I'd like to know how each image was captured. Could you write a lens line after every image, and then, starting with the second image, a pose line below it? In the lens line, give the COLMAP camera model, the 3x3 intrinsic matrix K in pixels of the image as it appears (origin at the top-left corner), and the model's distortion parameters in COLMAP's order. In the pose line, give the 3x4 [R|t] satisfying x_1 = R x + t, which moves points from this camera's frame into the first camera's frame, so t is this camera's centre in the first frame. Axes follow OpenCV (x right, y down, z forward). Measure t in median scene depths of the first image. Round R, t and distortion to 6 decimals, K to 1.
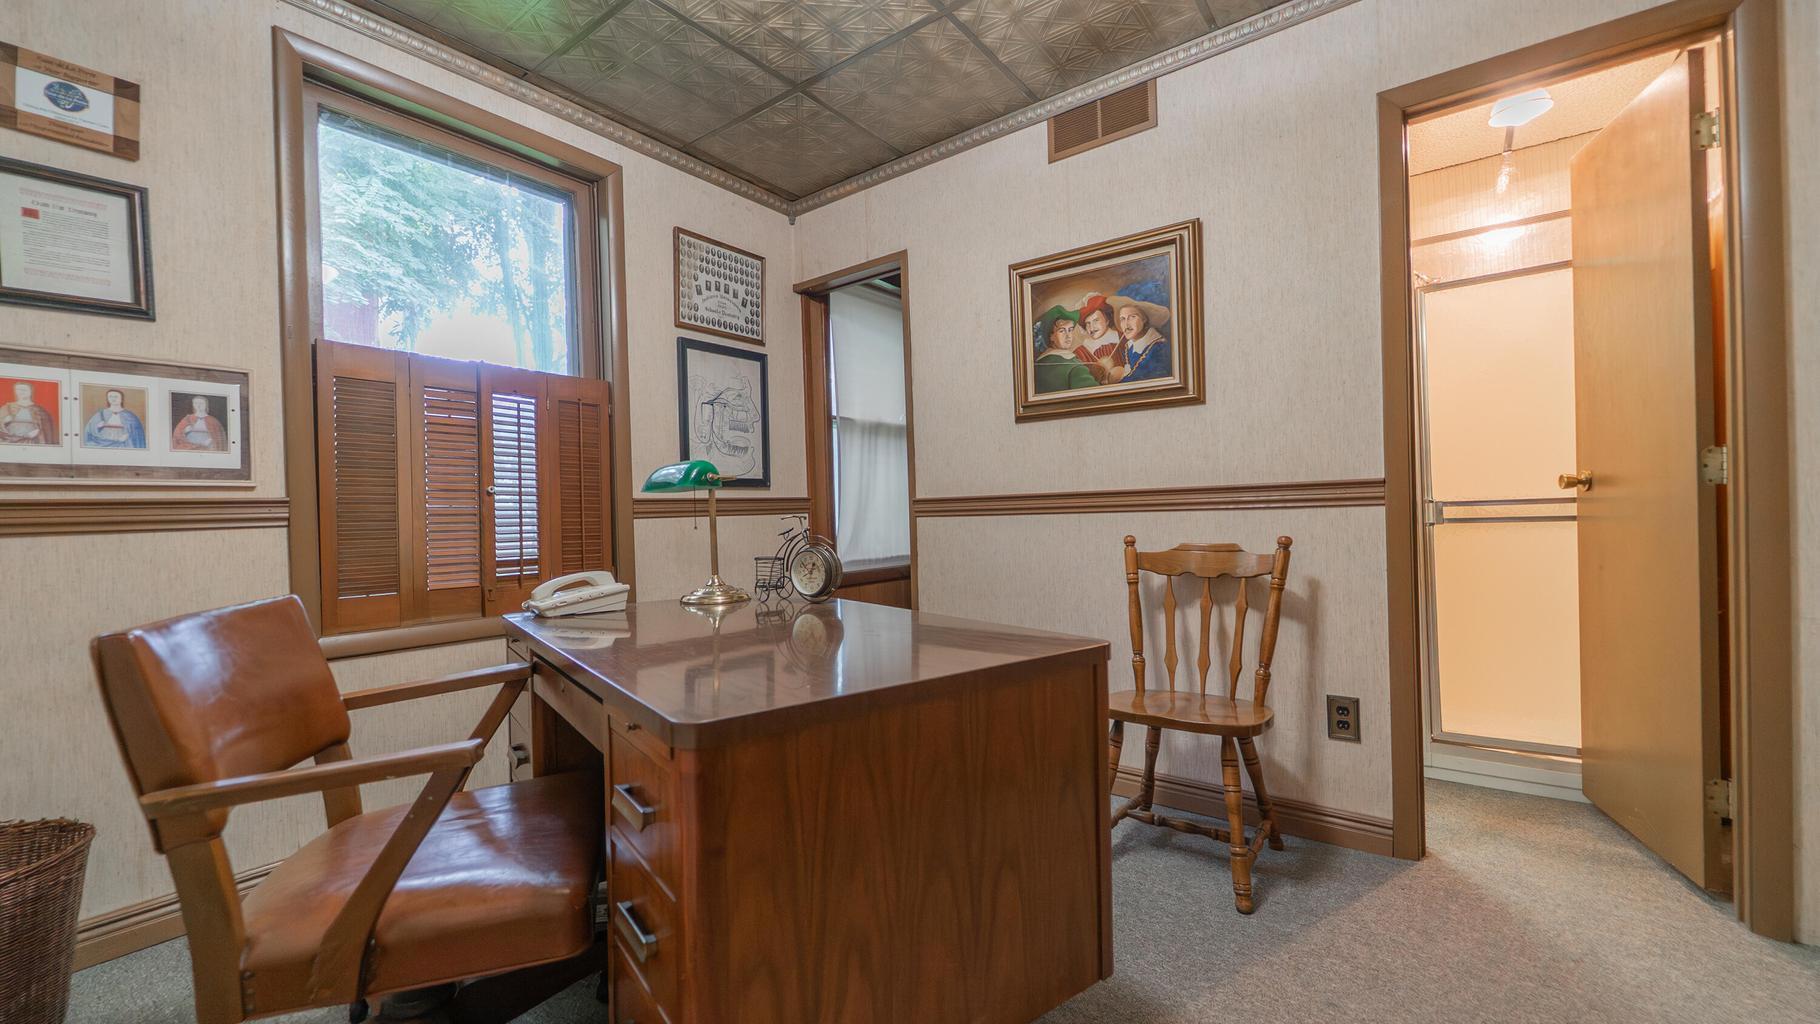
lens RADIAL K [[736.6, 0, 908.3], [0, 736.6, 512.3], [0, 0, 1]] dist [-0.001428, -0.000579]
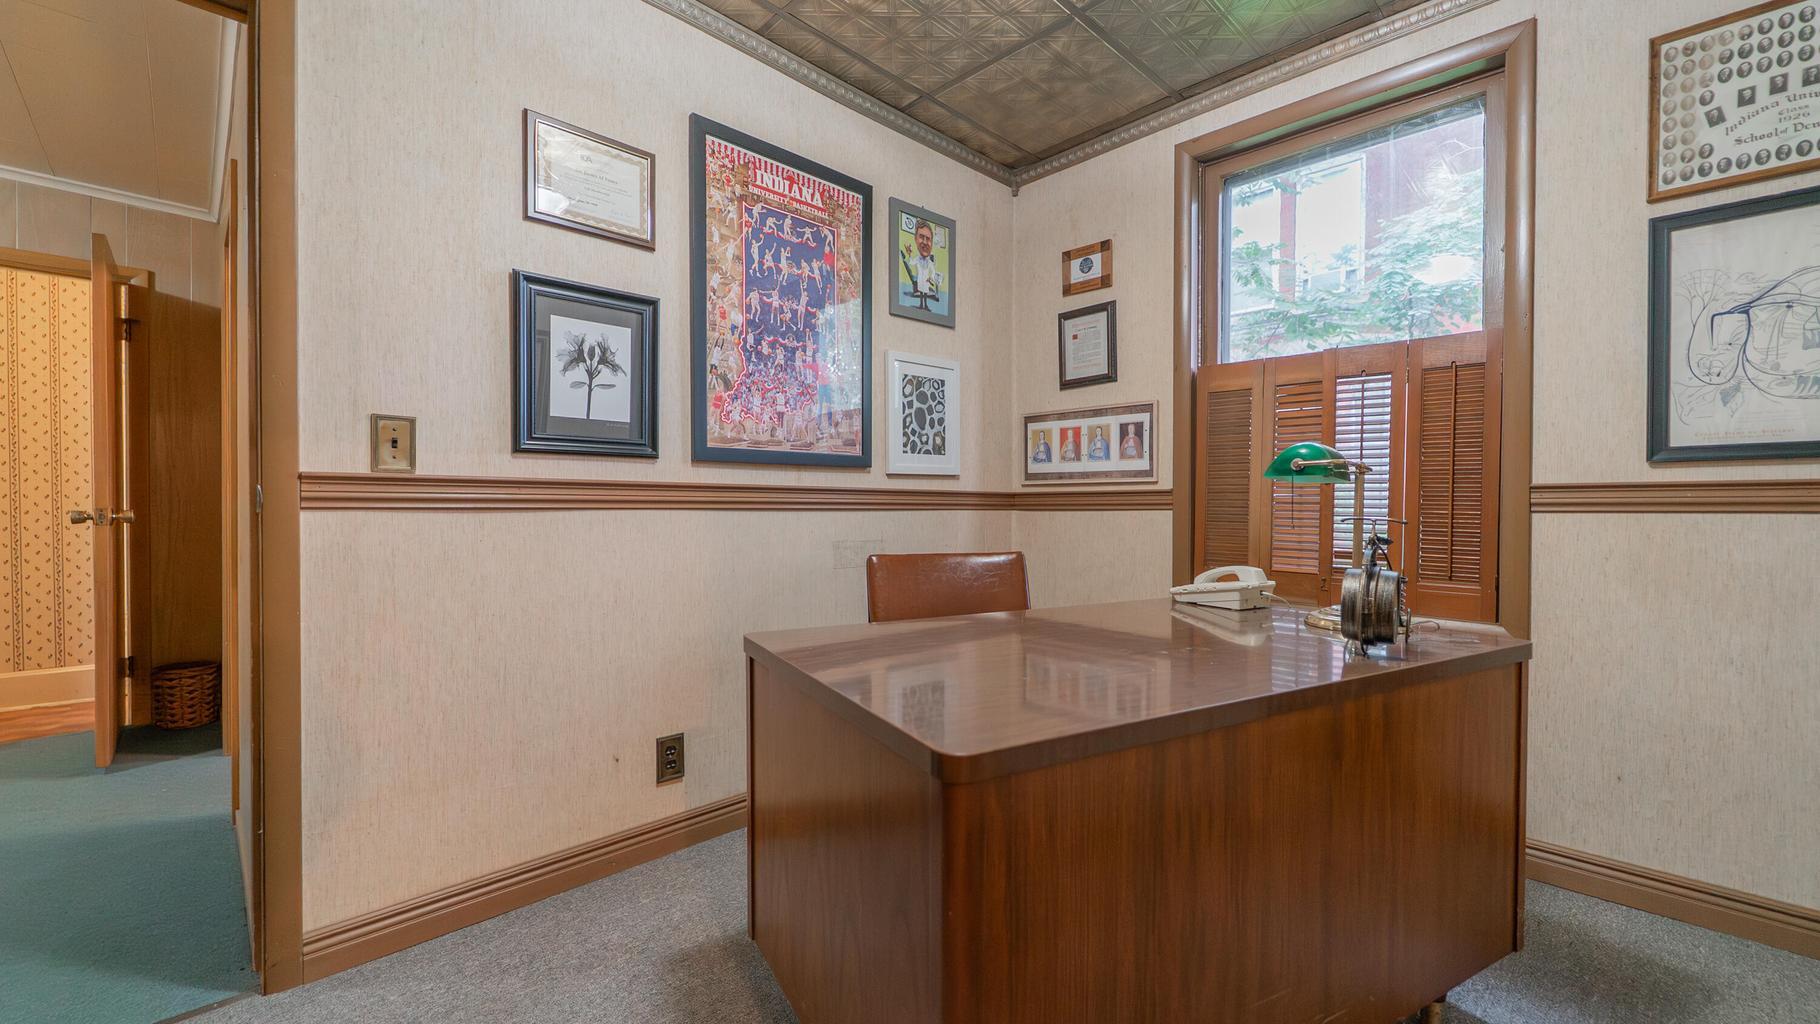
lens RADIAL K [[736.6, 0, 910.2], [0, 736.6, 513.3], [0, 0, 1]] dist [-0.001428, -0.000579]
pose [[-0.160090, 0.036477, -0.986428, 0.634179], [0.002631, 0.999329, 0.036527, -0.027273], [0.987099, 0.003253, -0.160079, 0.774074]]
